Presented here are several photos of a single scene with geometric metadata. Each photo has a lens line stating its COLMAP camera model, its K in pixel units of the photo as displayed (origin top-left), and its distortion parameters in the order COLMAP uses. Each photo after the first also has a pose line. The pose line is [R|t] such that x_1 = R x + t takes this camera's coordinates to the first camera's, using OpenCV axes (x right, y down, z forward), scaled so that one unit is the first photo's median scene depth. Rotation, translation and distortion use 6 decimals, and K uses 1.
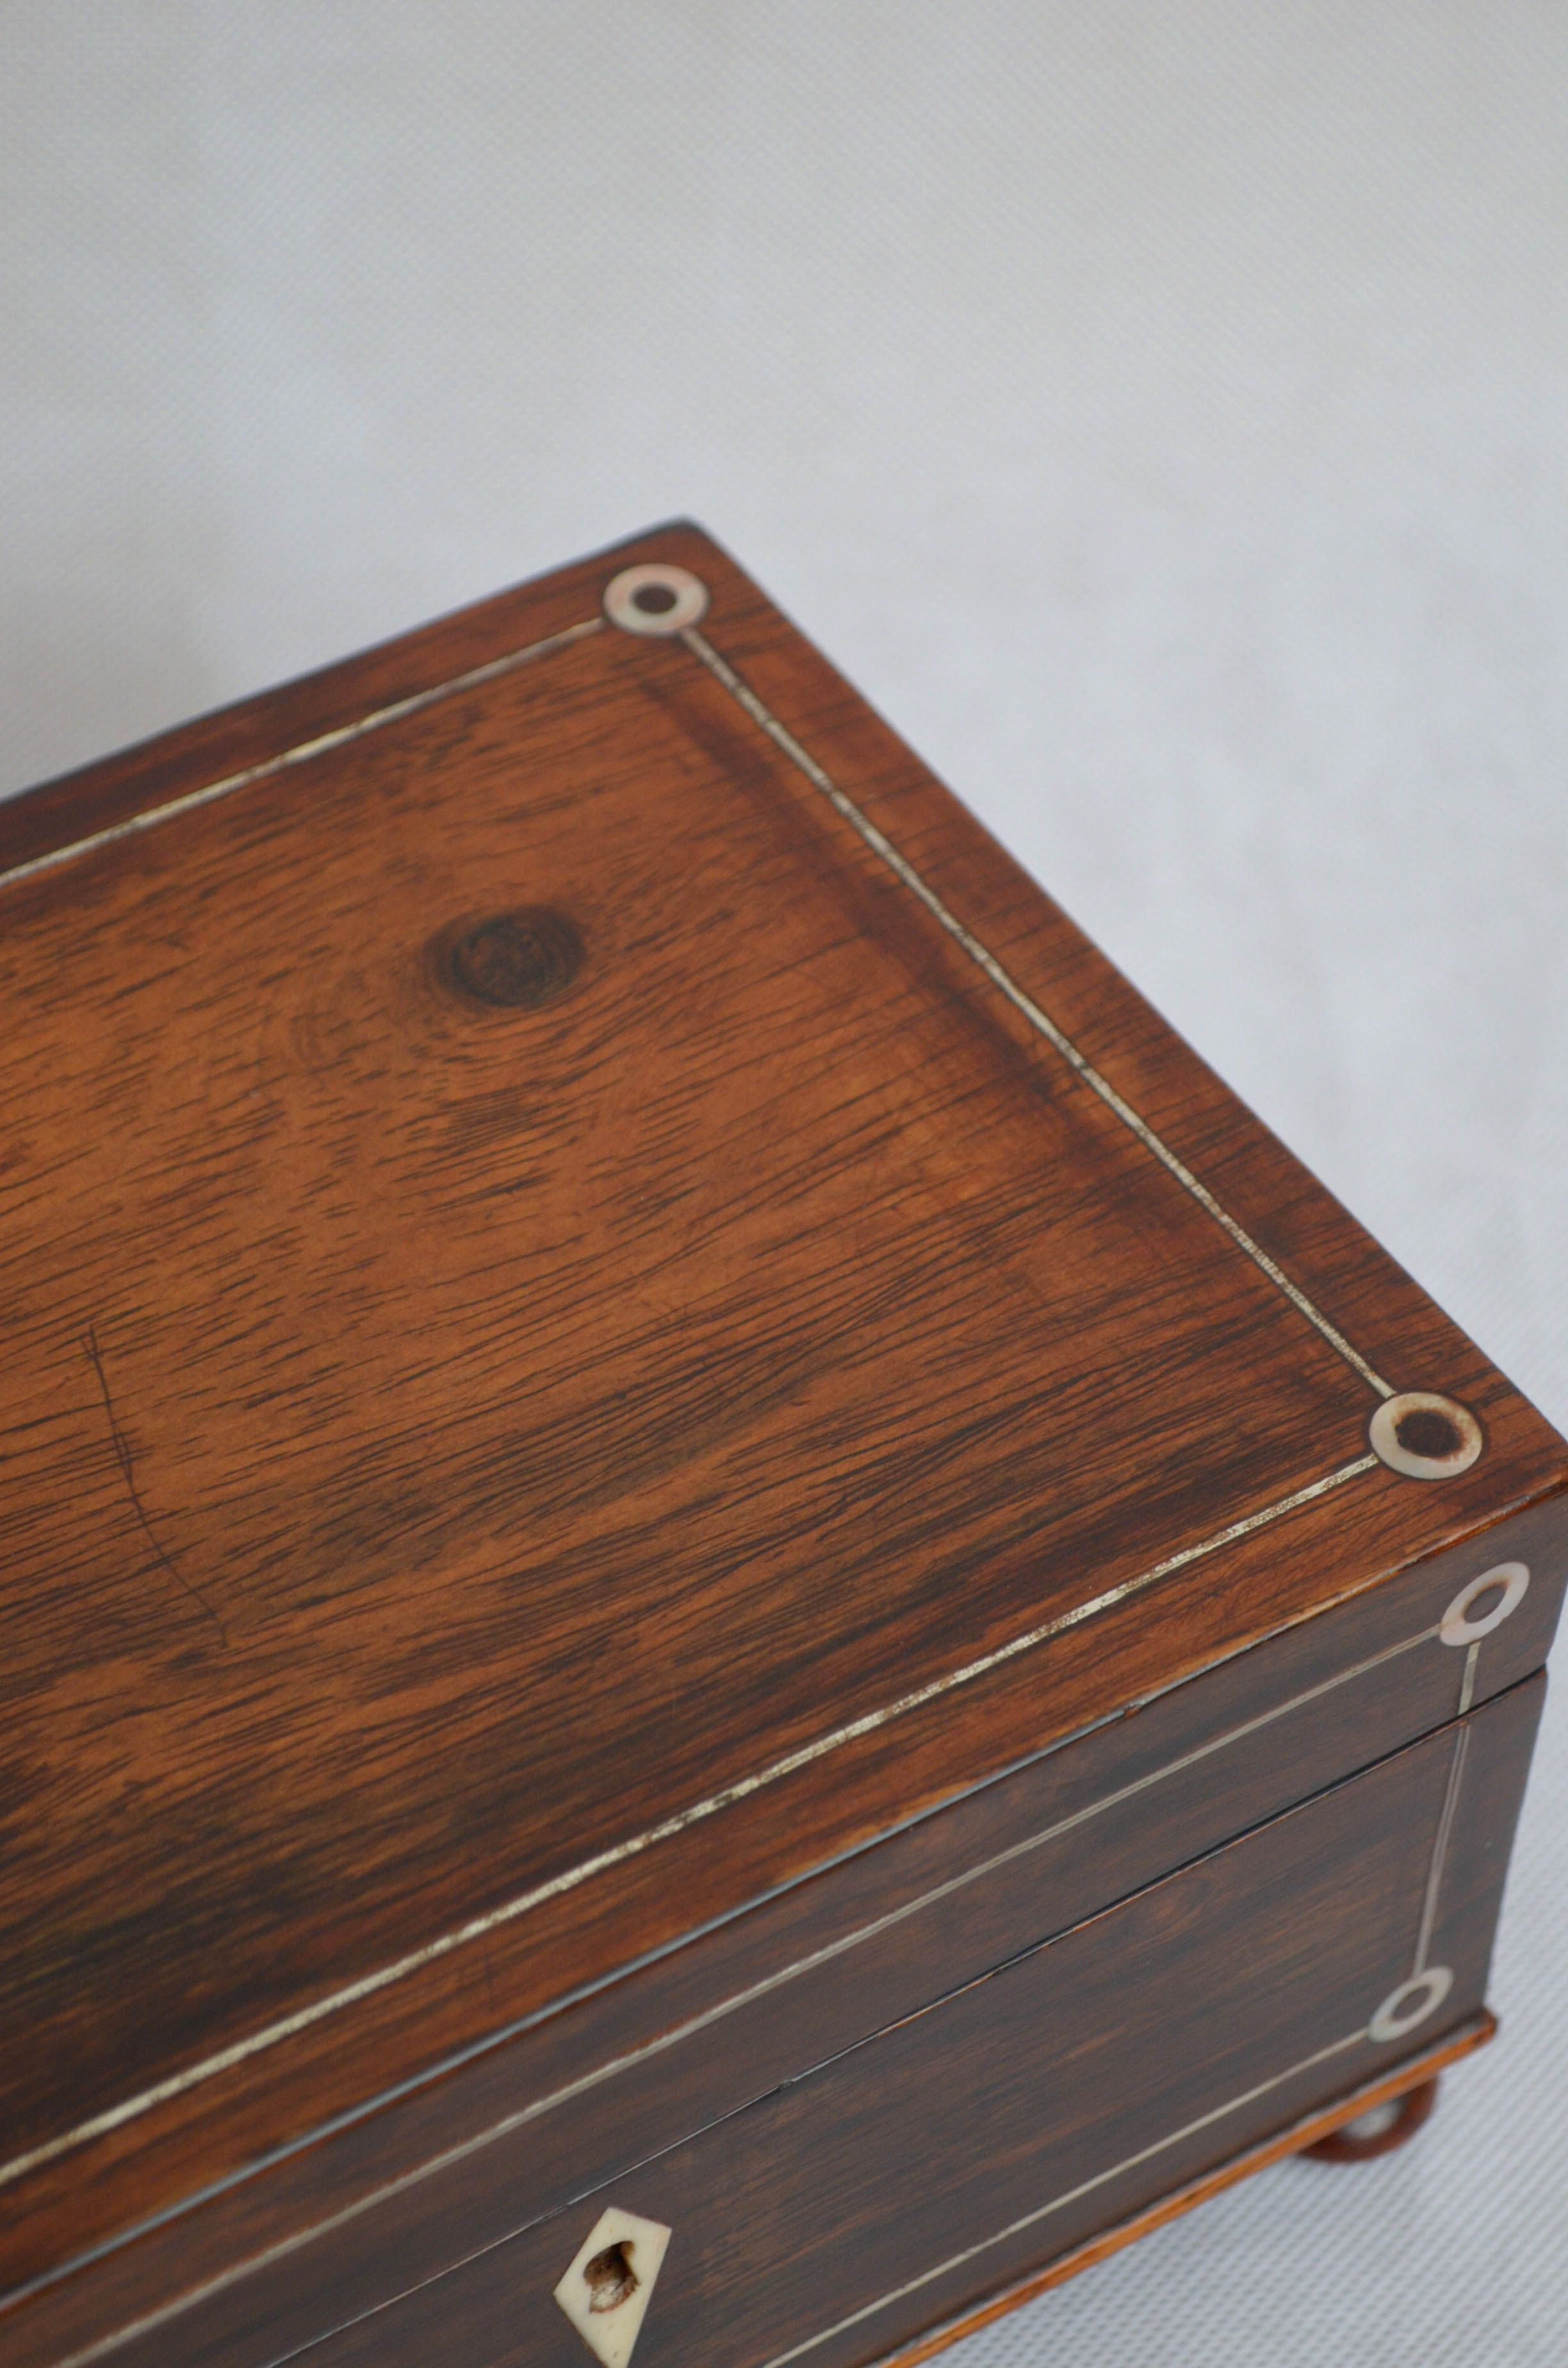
lens RADIAL K [[5685.6, 0, 788.0], [0, 5685.6, 1198.5], [0, 0, 1]] dist [-0.017374, 0.000000]
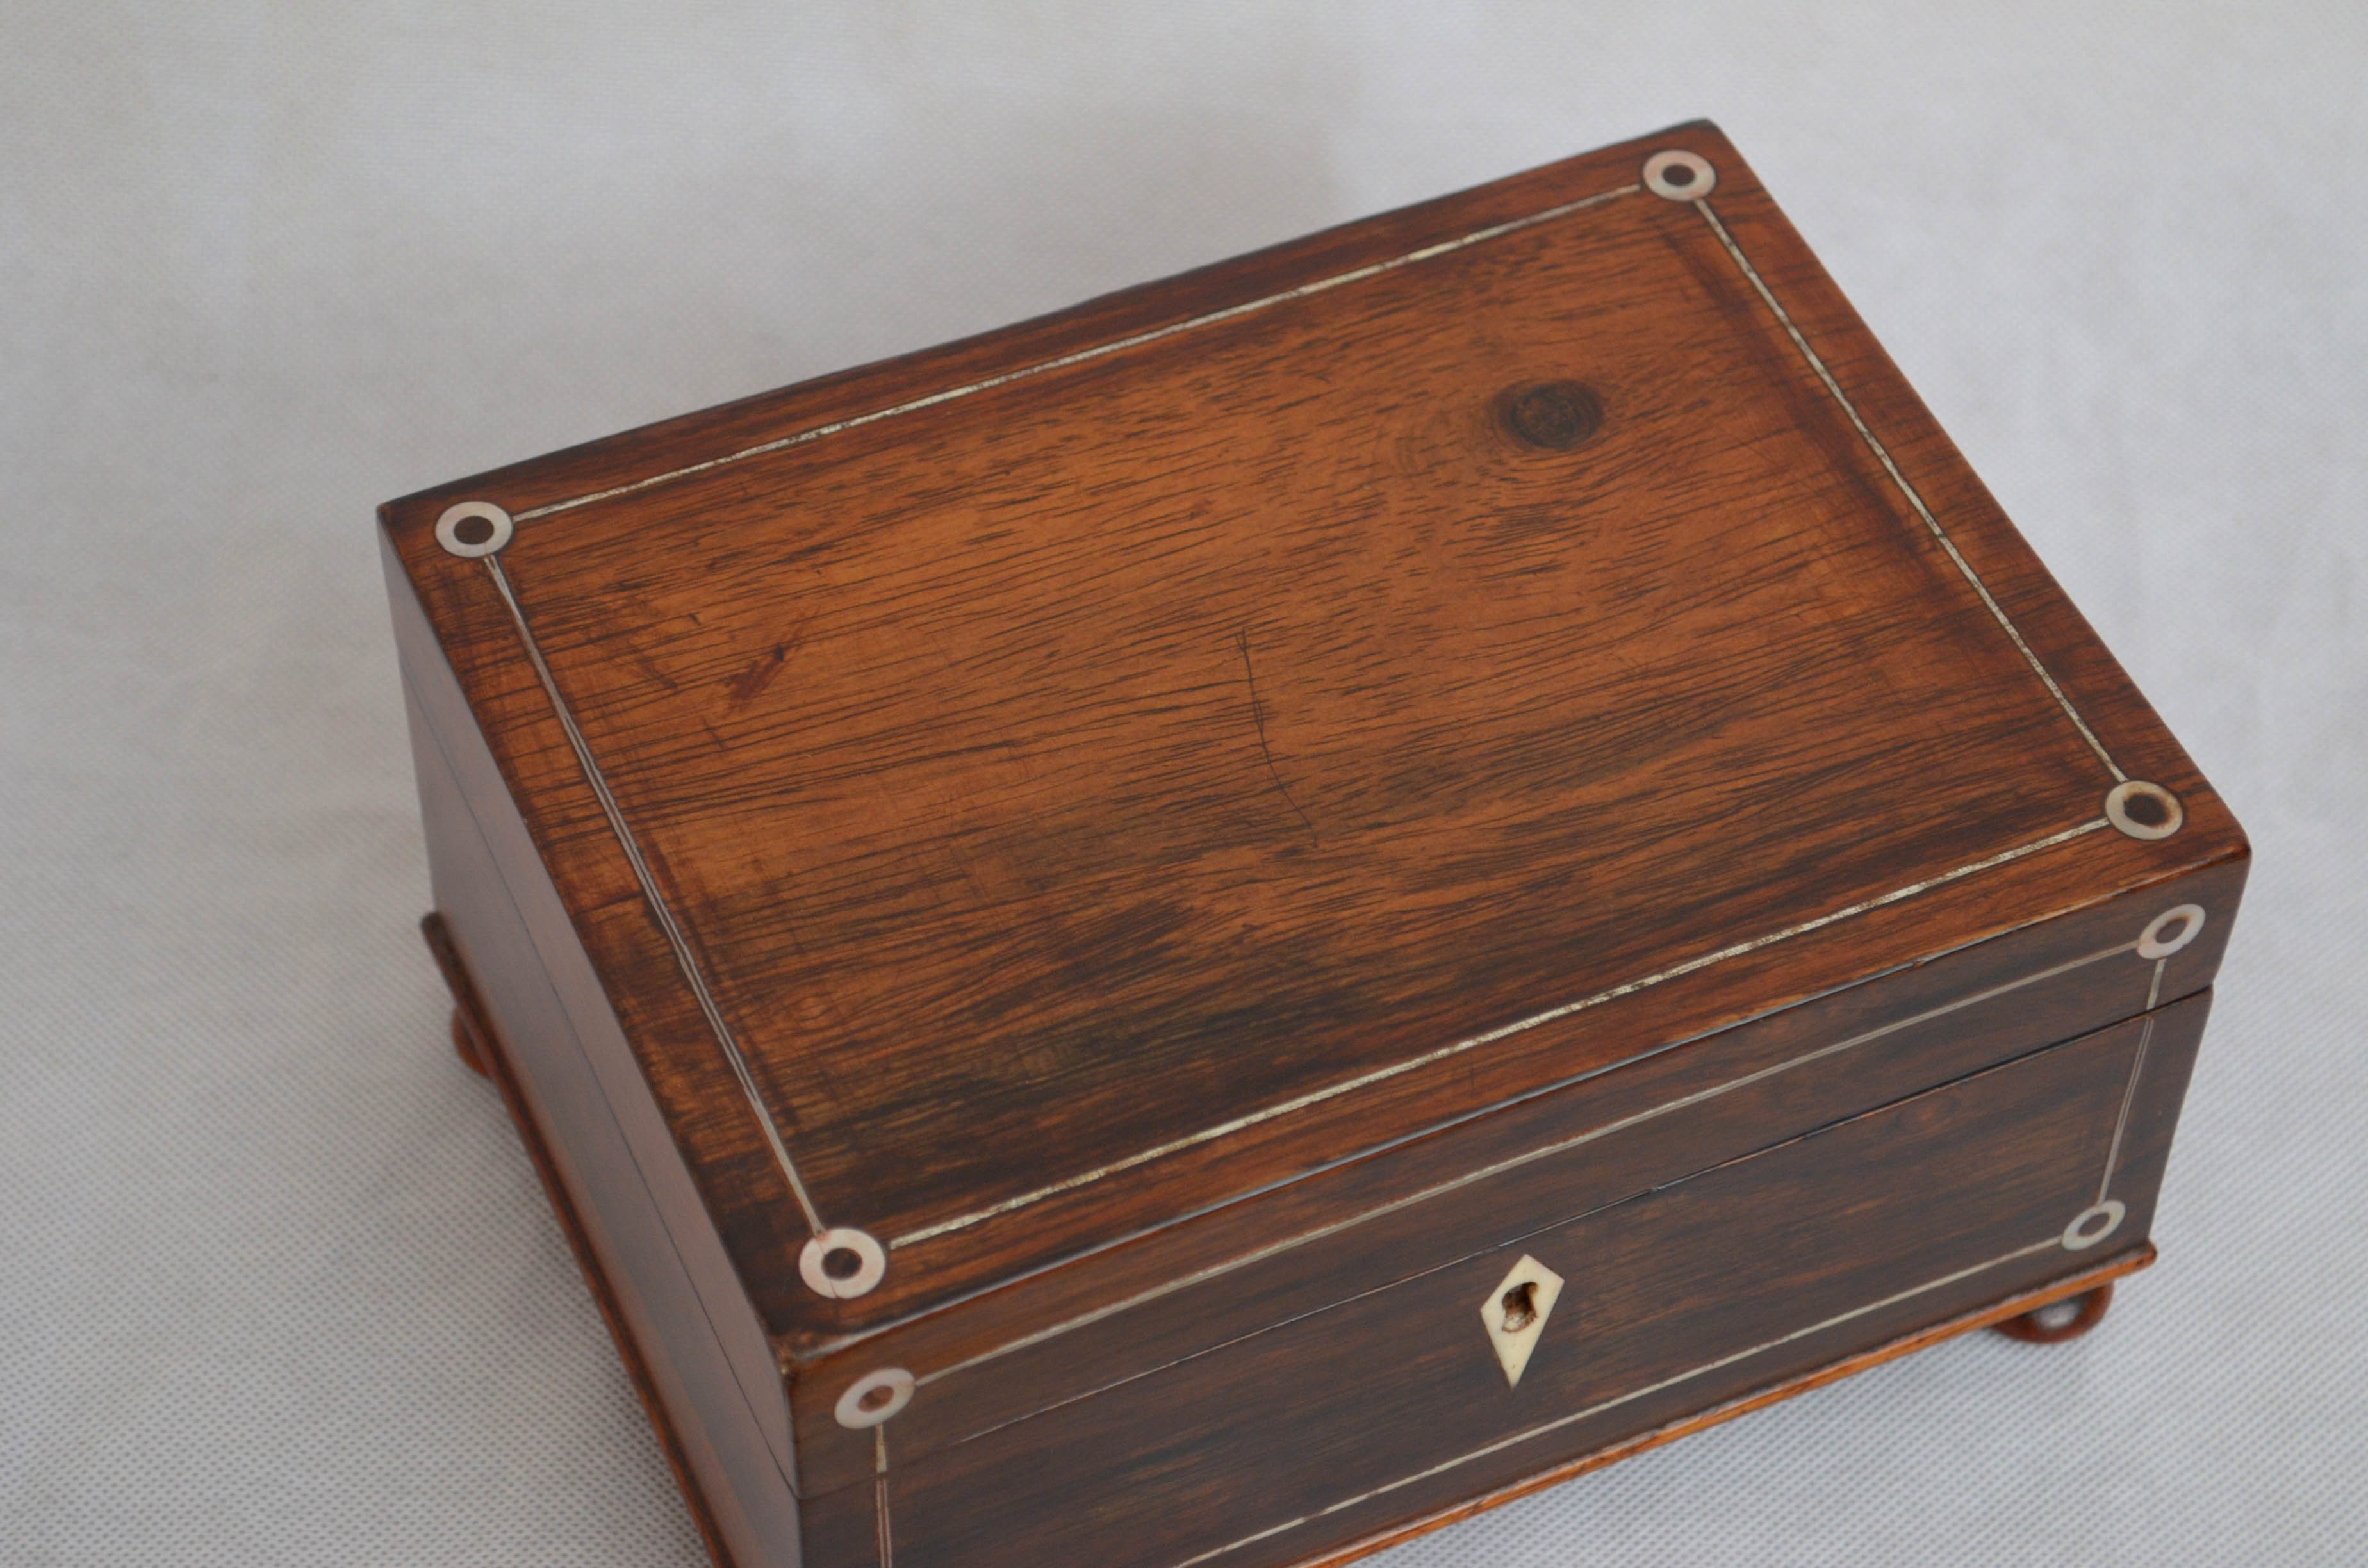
lens RADIAL K [[5685.6, 0, 1174.6], [0, 5685.6, 765.1], [0, 0, 1]] dist [-0.017374, 0.000000]
pose [[0.989145, 0.120350, -0.084313, -0.011845], [-0.119438, 0.992716, 0.015797, 0.036237], [0.085600, -0.005556, 0.996314, -0.463845]]
